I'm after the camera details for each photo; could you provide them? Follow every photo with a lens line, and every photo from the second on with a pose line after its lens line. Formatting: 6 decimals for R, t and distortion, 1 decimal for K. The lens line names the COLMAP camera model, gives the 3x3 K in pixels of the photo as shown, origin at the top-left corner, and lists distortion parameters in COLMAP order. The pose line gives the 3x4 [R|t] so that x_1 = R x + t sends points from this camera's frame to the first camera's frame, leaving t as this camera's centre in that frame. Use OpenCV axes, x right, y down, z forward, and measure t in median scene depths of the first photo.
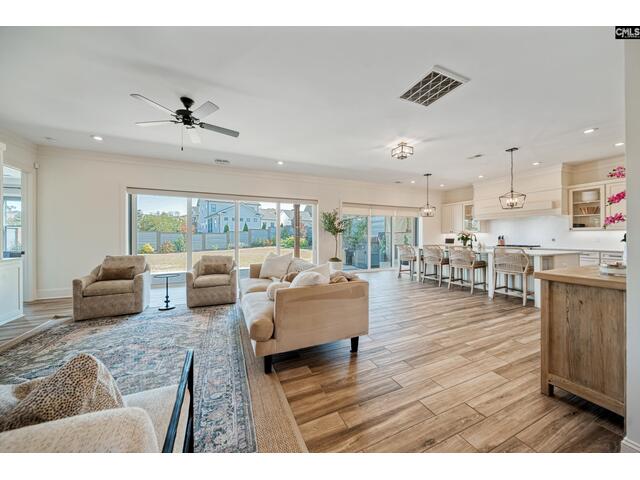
lens RADIAL K [[225.7, 0, 323.7], [0, 225.7, 237.0], [0, 0, 1]] dist [0.003207, -0.000344]
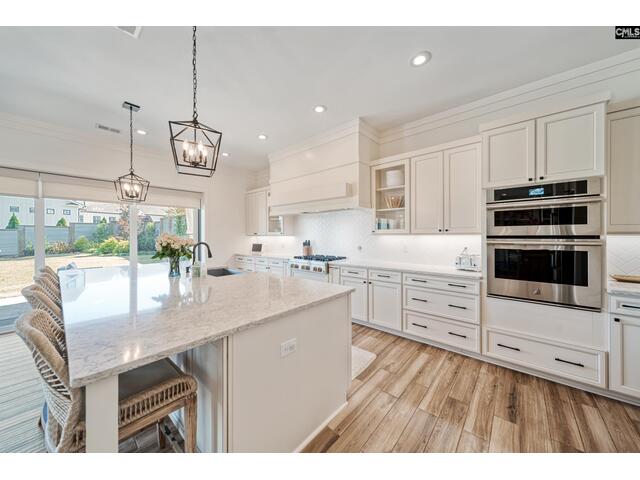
lens RADIAL K [[225.7, 0, 322.7], [0, 225.7, 238.3], [0, 0, 1]] dist [0.003207, -0.000344]
pose [[0.907378, -0.001493, 0.420313, 0.708991], [-0.000678, 0.999987, 0.005015, -0.020483], [-0.420315, -0.004835, 0.907365, 0.503273]]
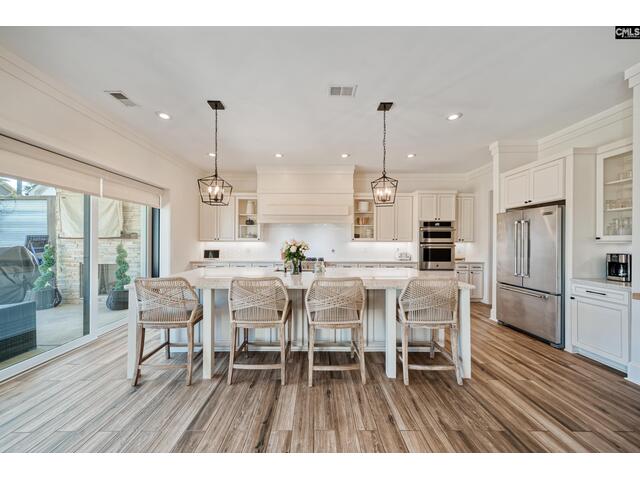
lens RADIAL K [[225.7, 0, 316.5], [0, 225.7, 242.2], [0, 0, 1]] dist [0.003207, -0.000344]
pose [[0.413410, 0.003195, 0.910539, 0.180828], [-0.002451, 0.999994, -0.002395, -0.021051], [-0.910542, -0.001242, 0.413415, 0.752833]]
